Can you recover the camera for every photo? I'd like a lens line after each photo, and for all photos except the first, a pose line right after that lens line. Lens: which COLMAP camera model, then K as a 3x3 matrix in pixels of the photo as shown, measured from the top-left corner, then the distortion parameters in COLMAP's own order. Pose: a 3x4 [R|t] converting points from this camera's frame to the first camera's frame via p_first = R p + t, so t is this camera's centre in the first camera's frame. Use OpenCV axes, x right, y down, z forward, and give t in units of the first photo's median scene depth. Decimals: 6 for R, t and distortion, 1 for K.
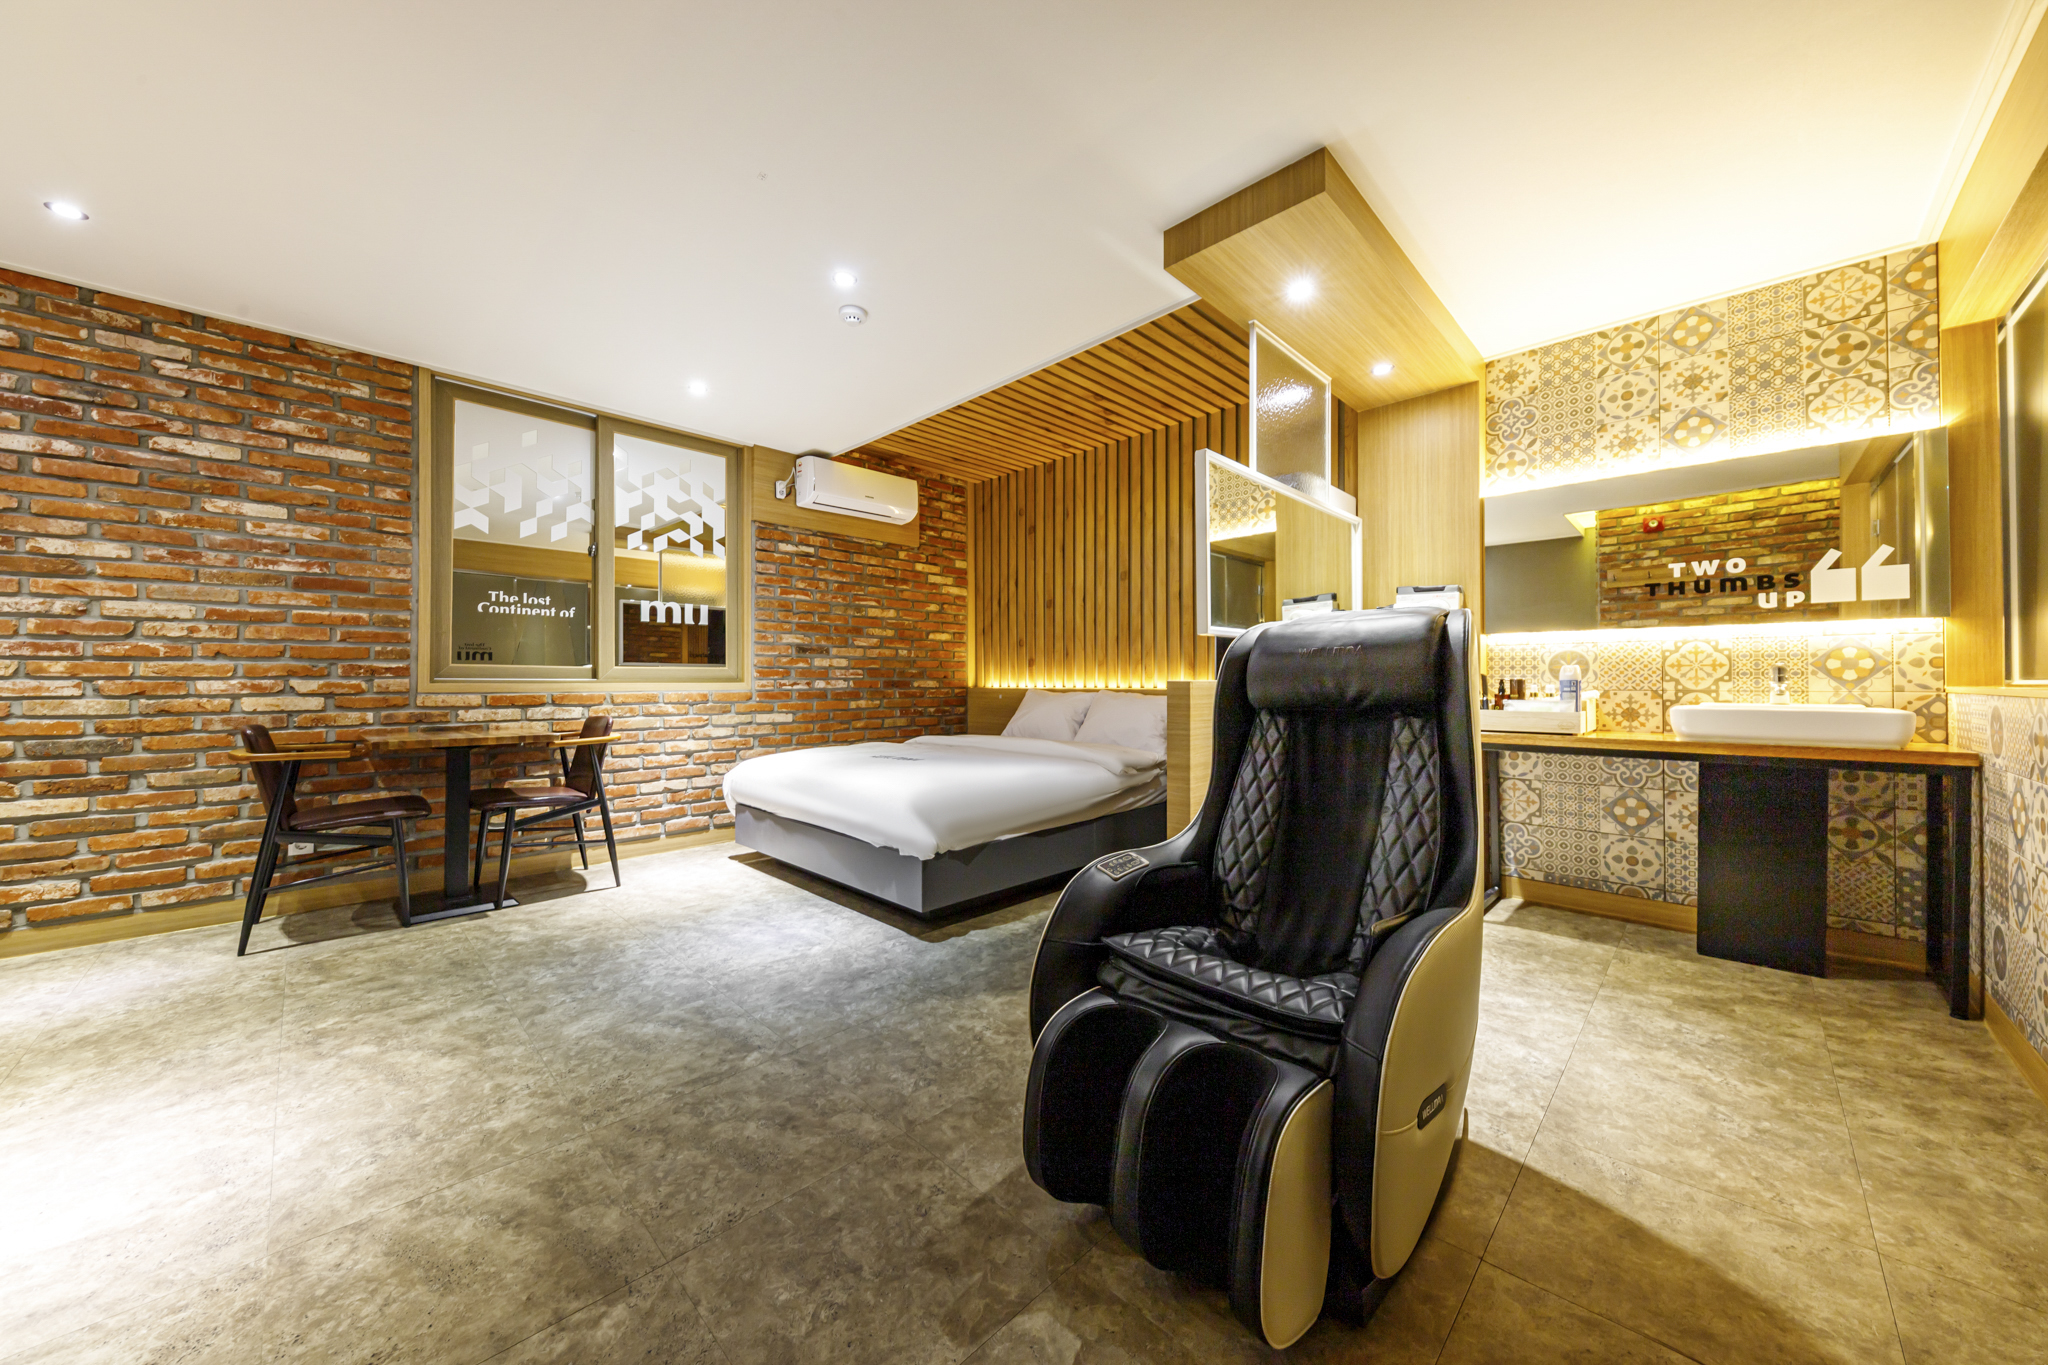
lens RADIAL K [[724.6, 0, 1027.8], [0, 724.6, 681.9], [0, 0, 1]] dist [0.000056, -0.000518]
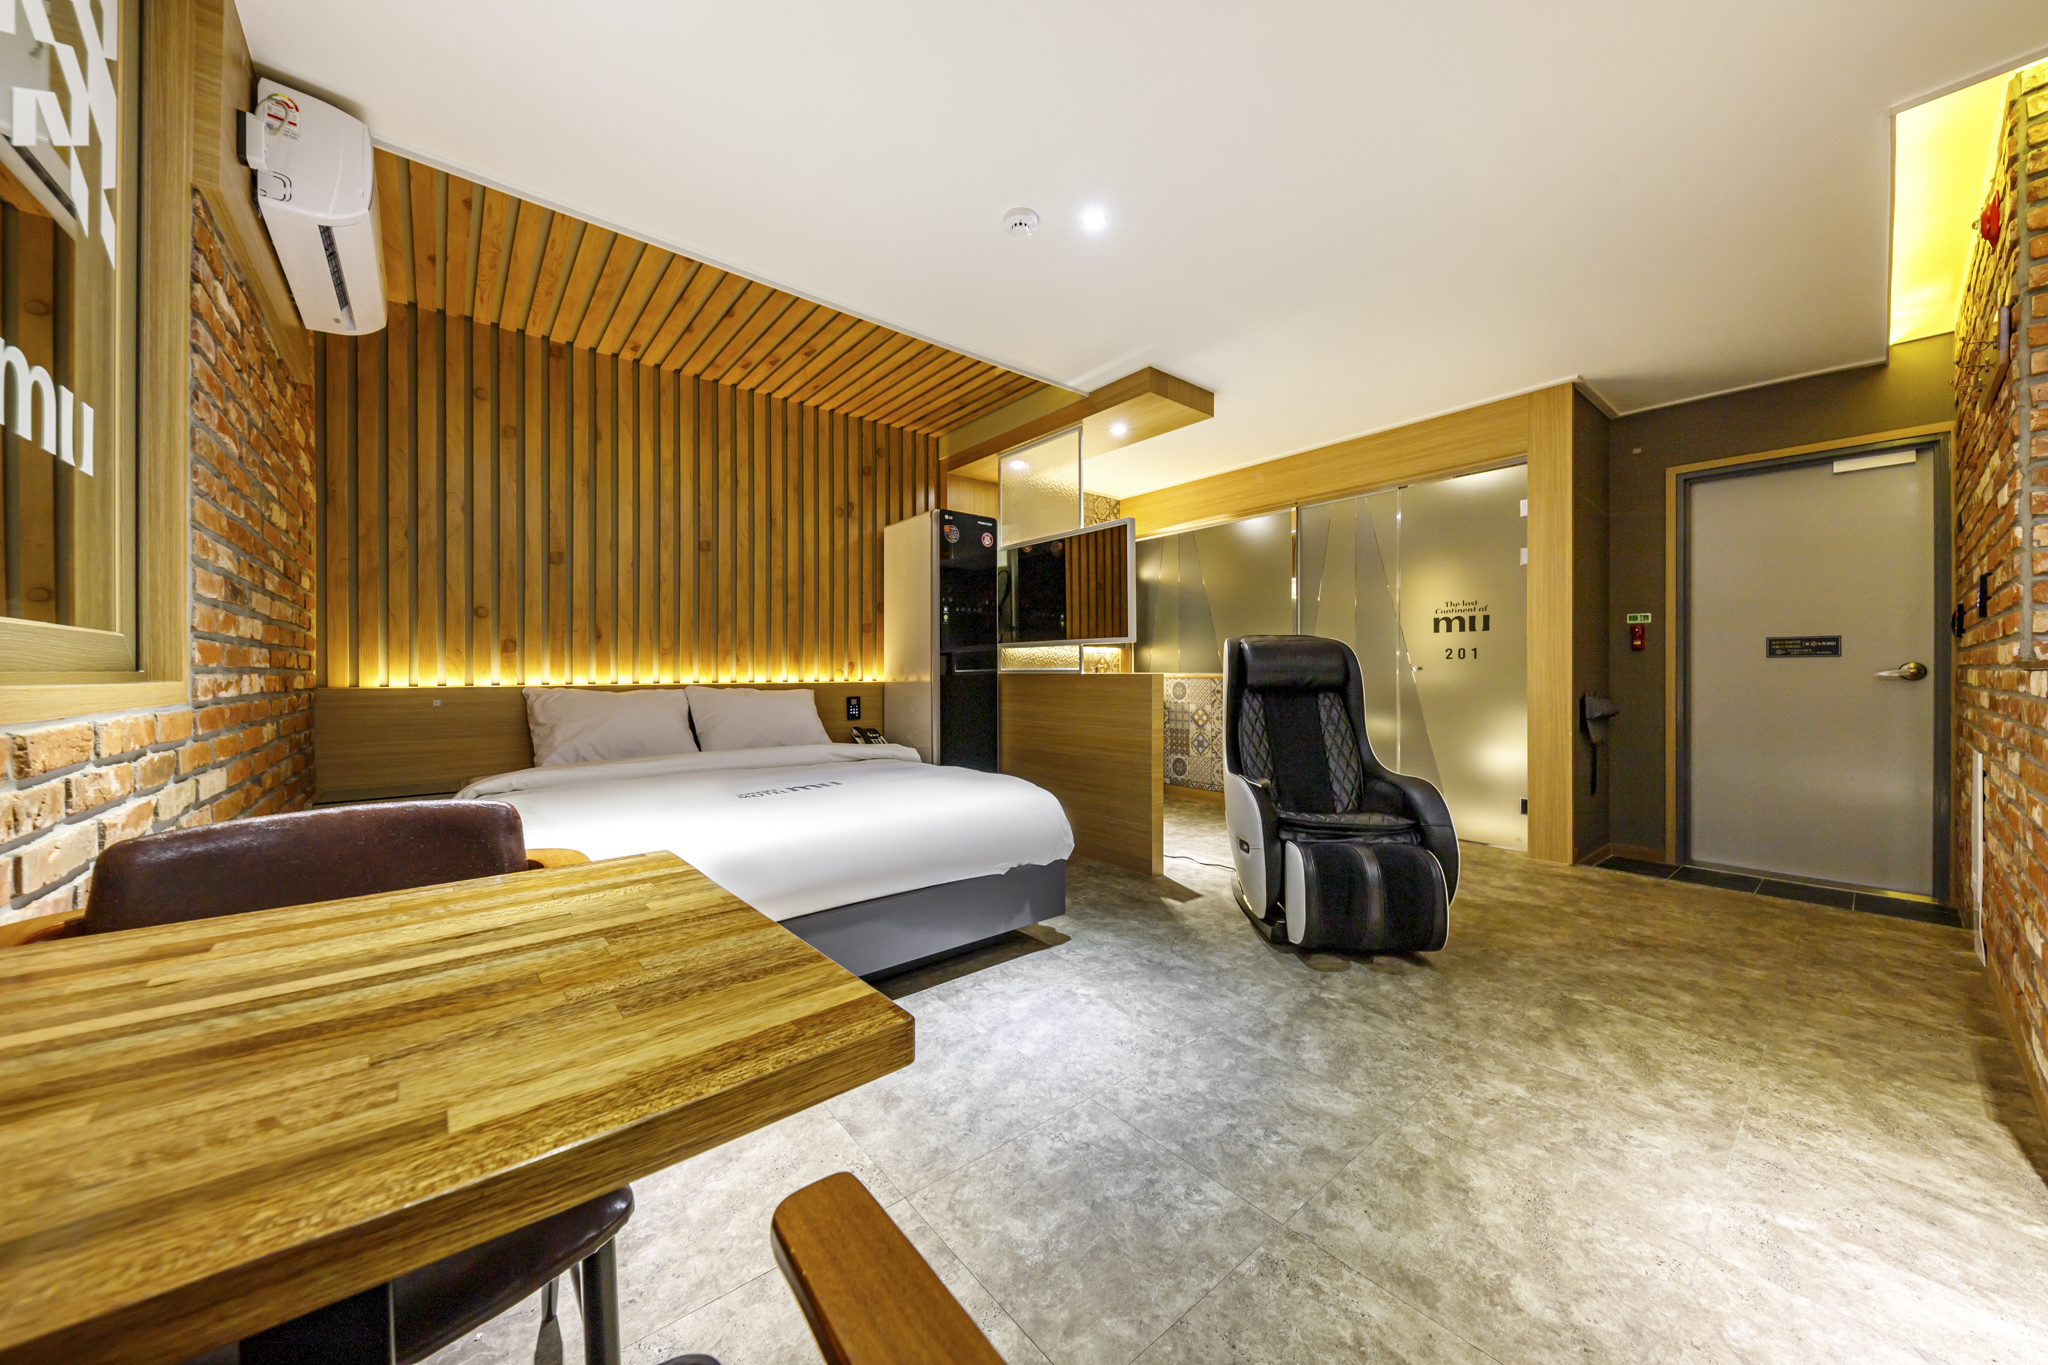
lens RADIAL K [[711.0, 0, 1031.7], [0, 711.0, 671.3], [0, 0, 1]] dist [0.004399, -0.000814]
pose [[0.086610, 0.001009, 0.996242, -1.316392], [0.005986, 0.999981, -0.001533, -0.002231], [-0.996224, 0.006097, 0.086602, 1.160695]]
